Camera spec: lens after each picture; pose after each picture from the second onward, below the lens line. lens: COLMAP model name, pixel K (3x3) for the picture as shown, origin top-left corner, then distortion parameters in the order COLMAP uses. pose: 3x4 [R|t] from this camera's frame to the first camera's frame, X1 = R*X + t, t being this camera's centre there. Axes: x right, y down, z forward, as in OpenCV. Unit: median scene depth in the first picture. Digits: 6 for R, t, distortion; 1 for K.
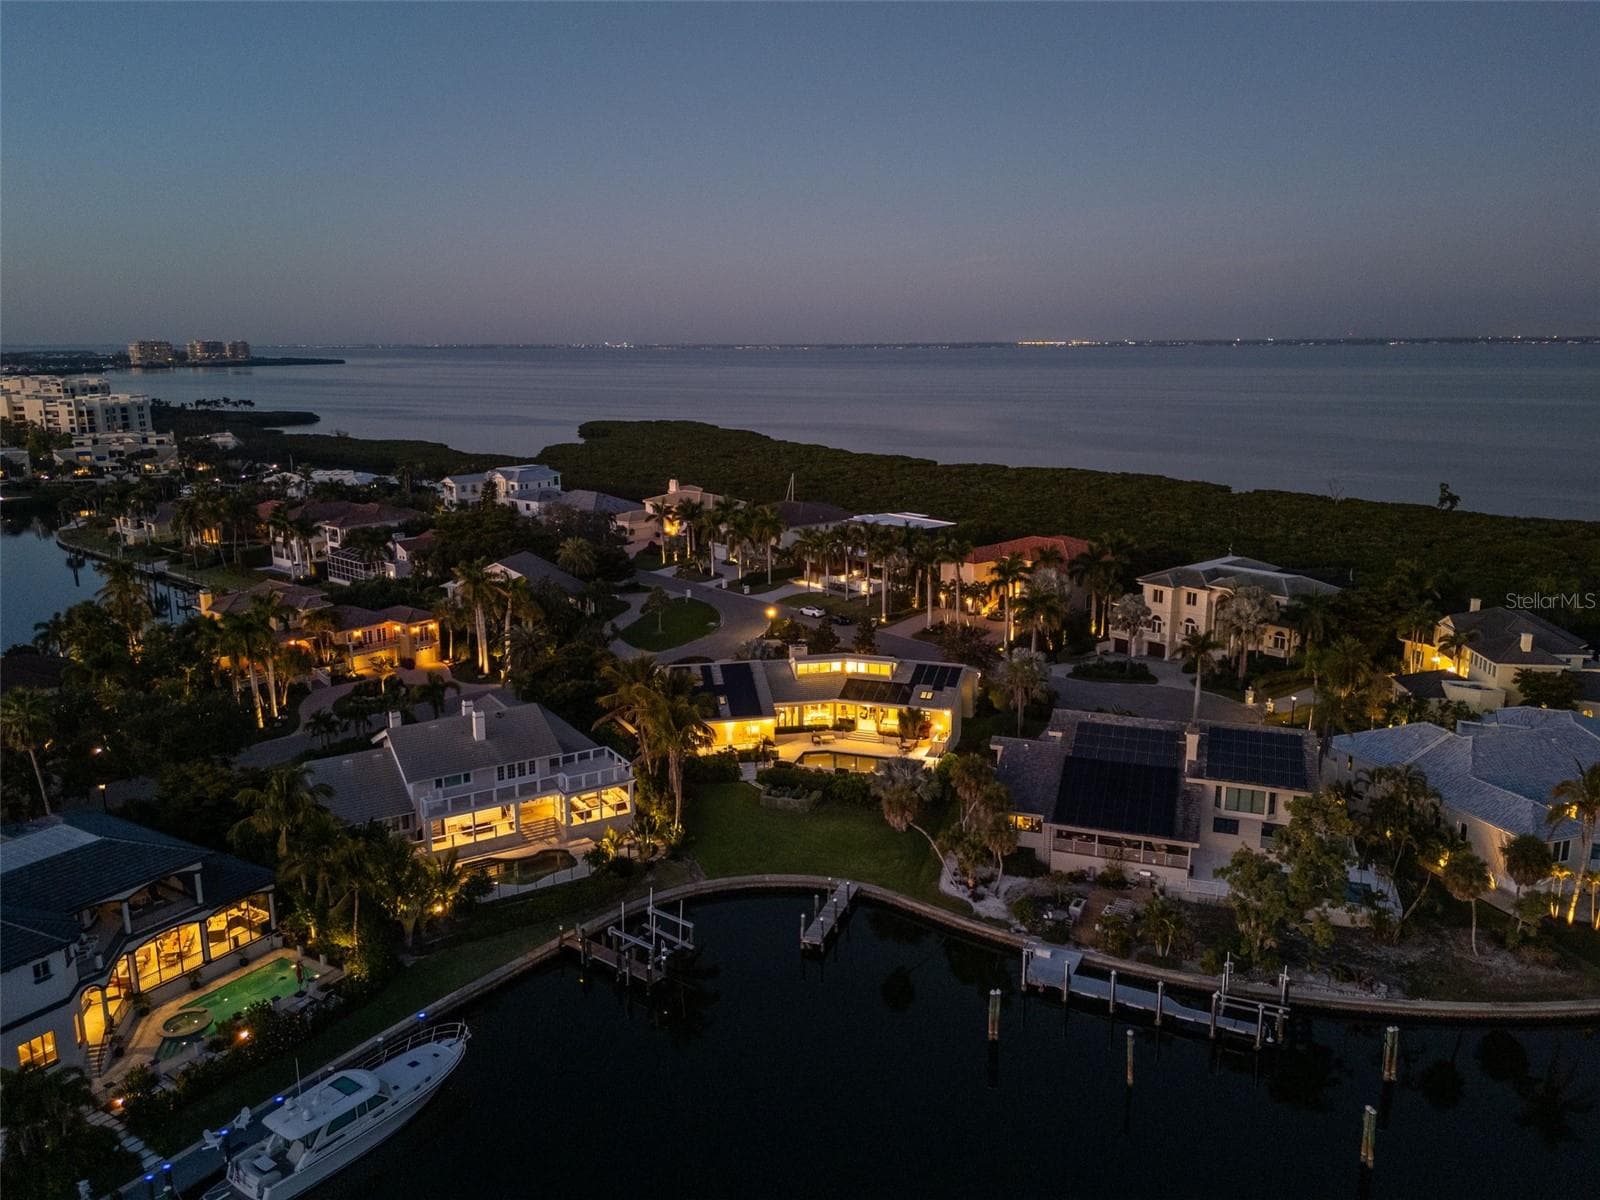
lens RADIAL K [[1635.3, 0, 800.0], [0, 1635.3, 600.0], [0, 0, 1]] dist [0.002027, 0.000699]
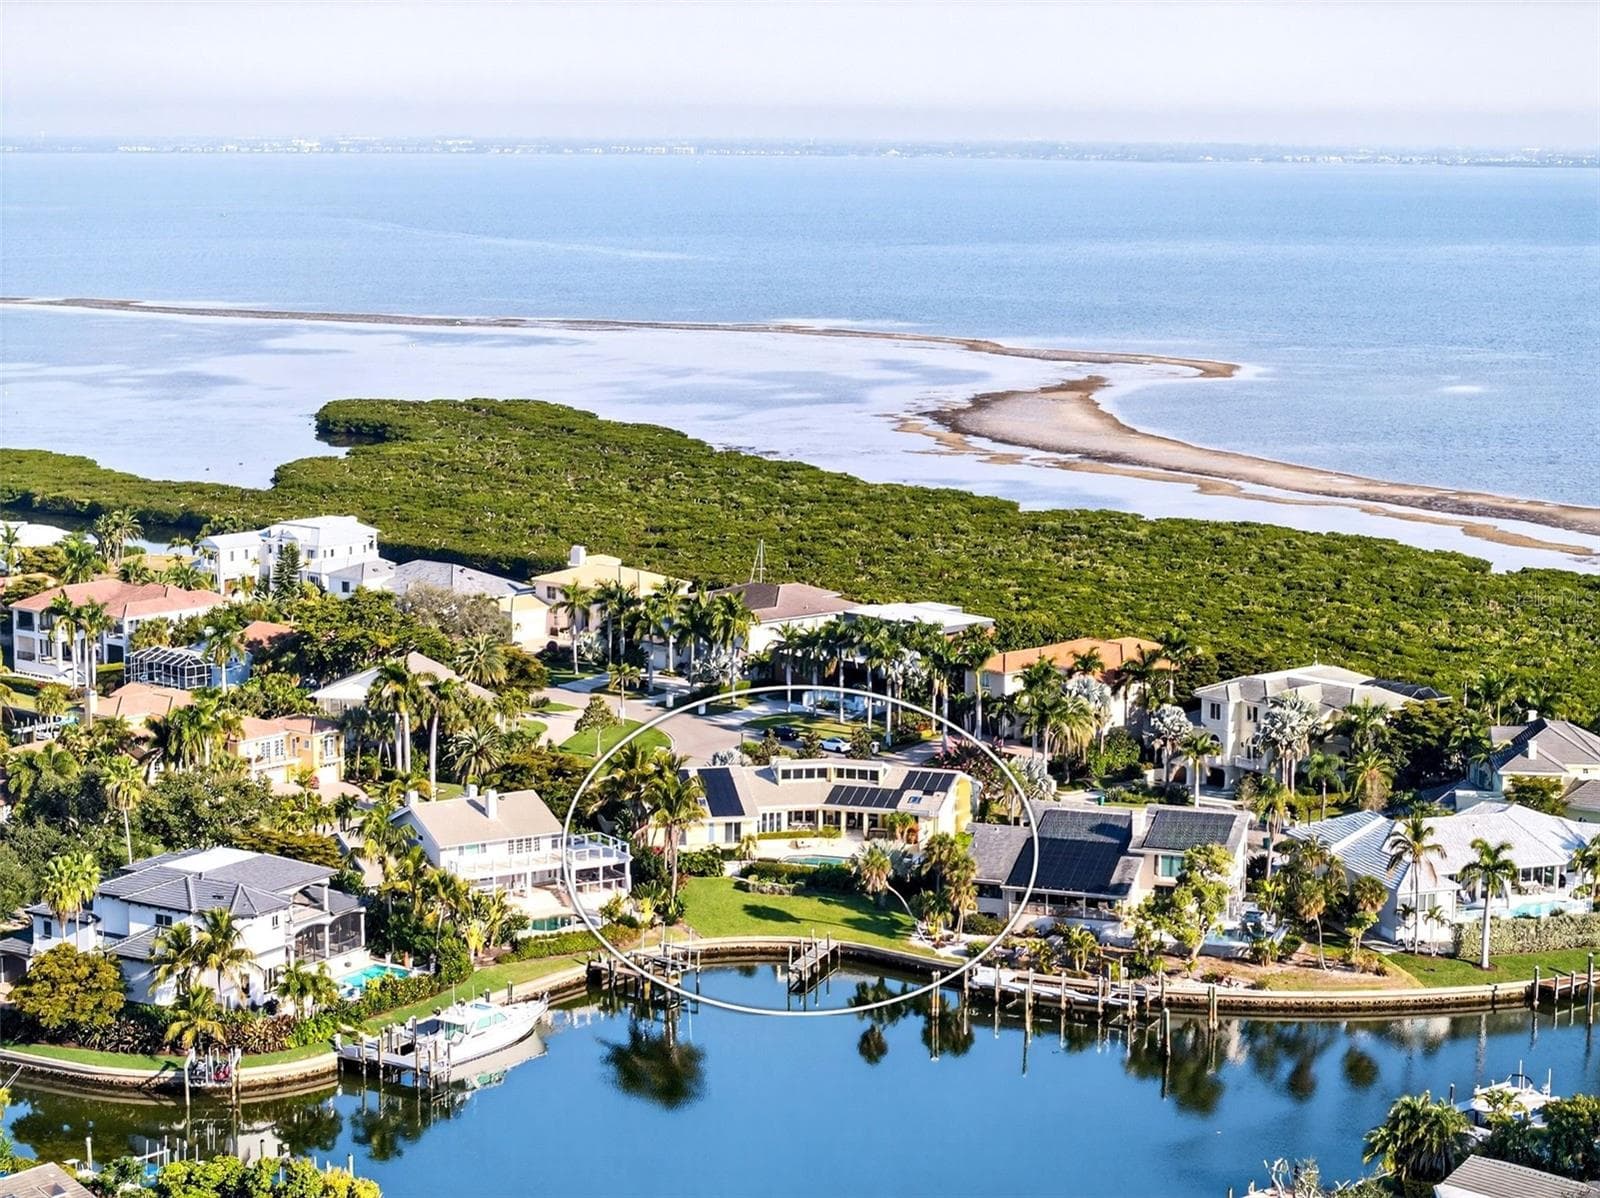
lens RADIAL K [[1252.7, 0, 800.0], [0, 1252.7, 599.0], [0, 0, 1]] dist [0.047941, 0.001355]
pose [[0.999943, 0.008670, 0.006249, 0.006124], [-0.008253, 0.997920, -0.063936, -0.017564], [-0.006790, 0.063881, 0.997934, 0.396433]]
